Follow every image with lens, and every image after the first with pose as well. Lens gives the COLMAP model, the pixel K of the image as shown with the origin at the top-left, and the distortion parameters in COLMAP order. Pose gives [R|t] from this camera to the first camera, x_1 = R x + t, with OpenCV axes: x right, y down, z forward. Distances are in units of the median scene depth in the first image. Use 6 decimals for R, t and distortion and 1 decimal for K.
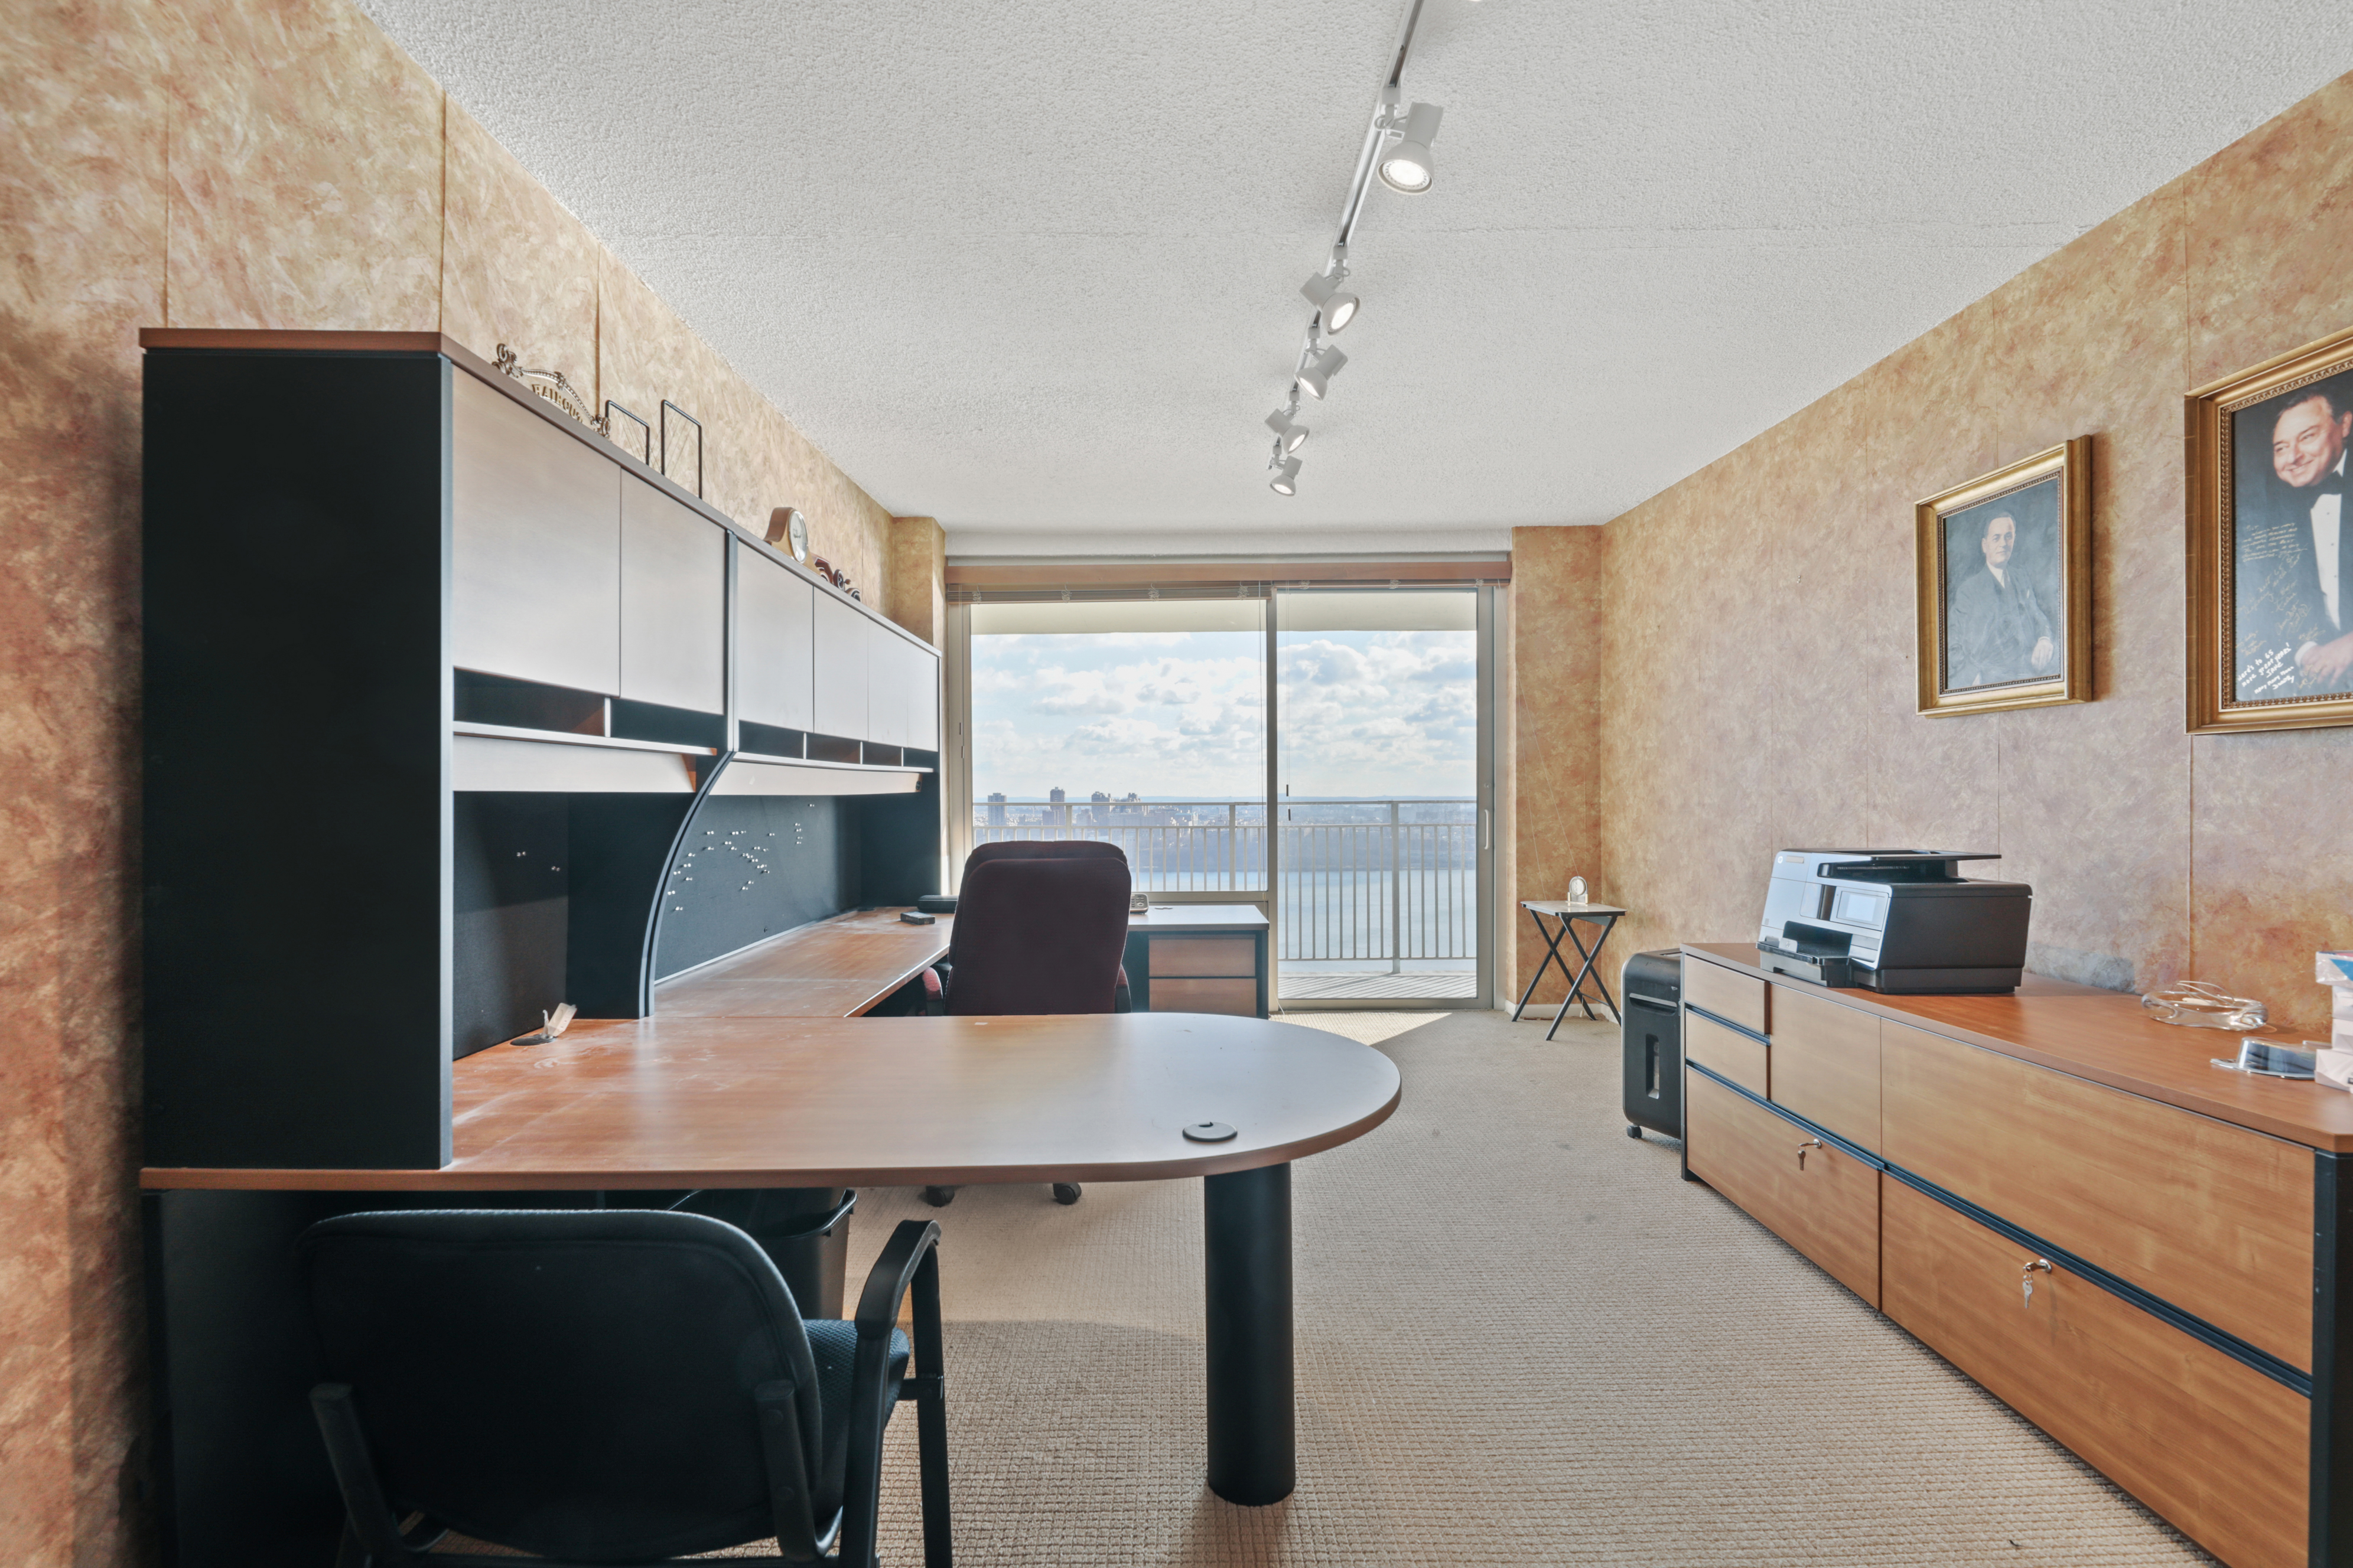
lens RADIAL K [[1050.2, 0, 1163.8], [0, 1050.2, 796.6], [0, 0, 1]] dist [-0.001382, -0.001934]
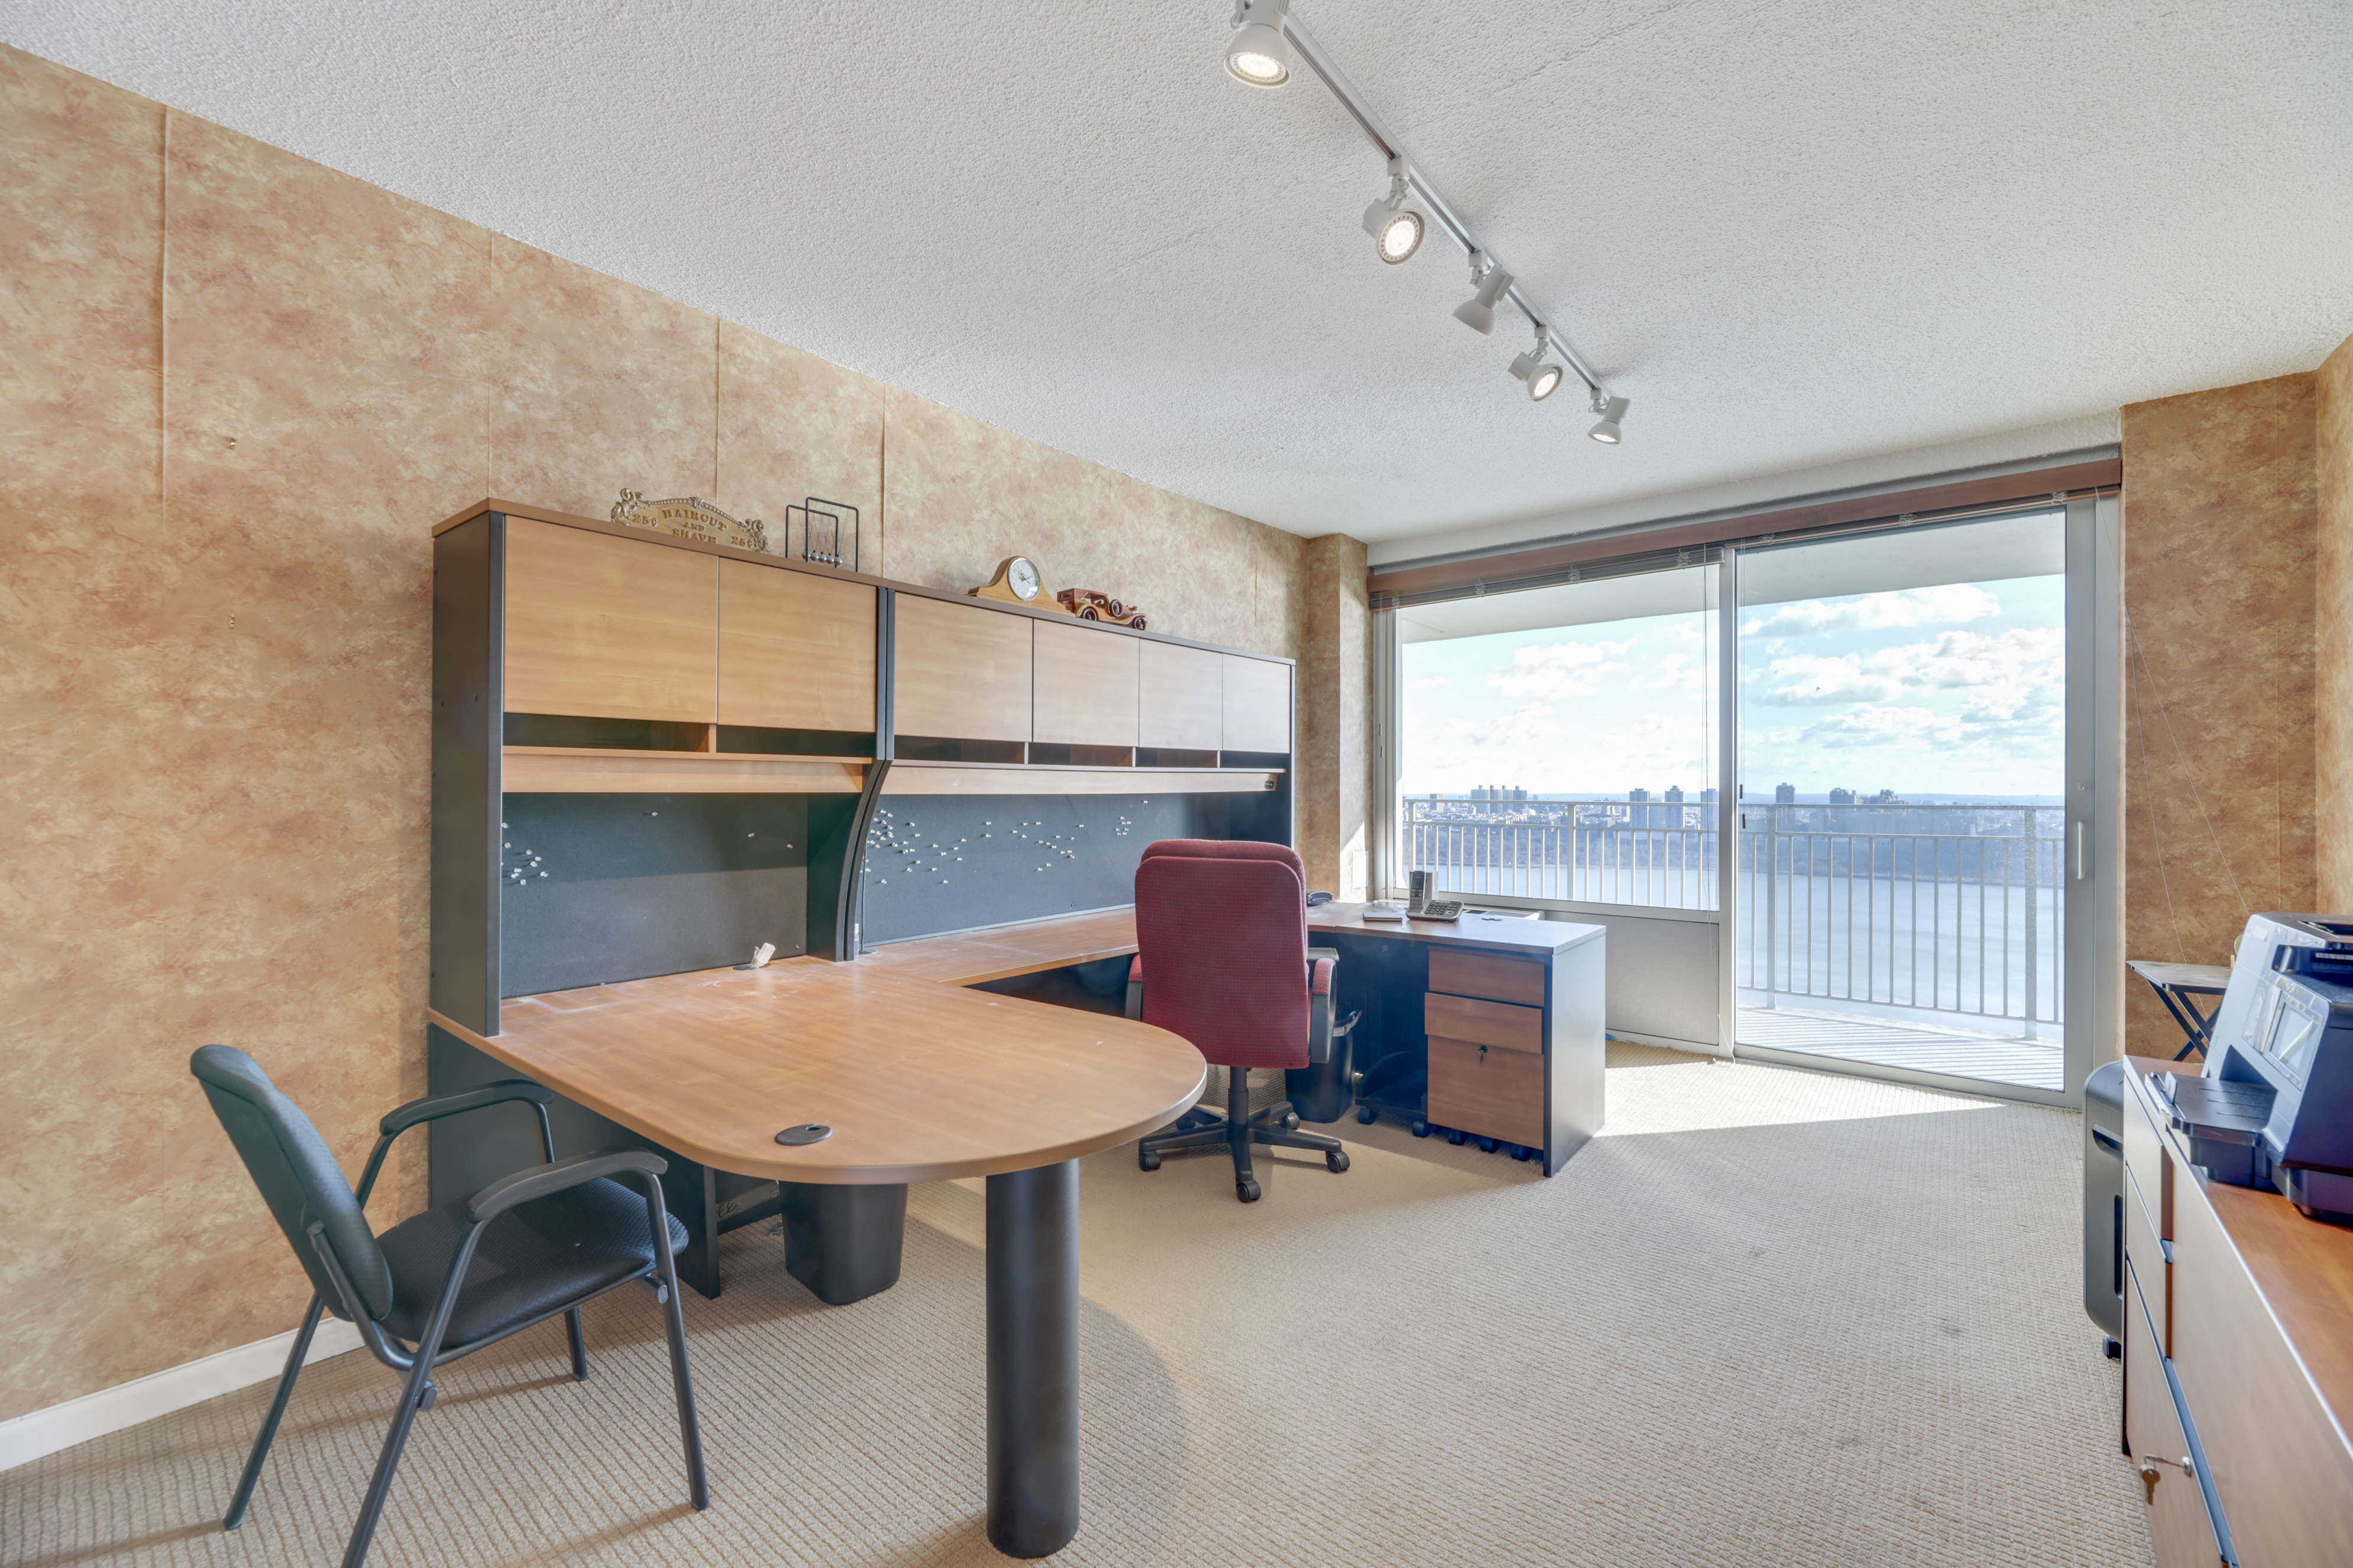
lens RADIAL K [[949.1, 0, 1181.4], [0, 949.1, 781.4], [0, 0, 1]] dist [0.002440, -0.003224]
pose [[0.773532, 0.001466, -0.633756, 0.315775], [-0.008088, 0.999939, -0.007559, -0.006240], [0.633706, 0.010973, 0.773496, 0.179971]]
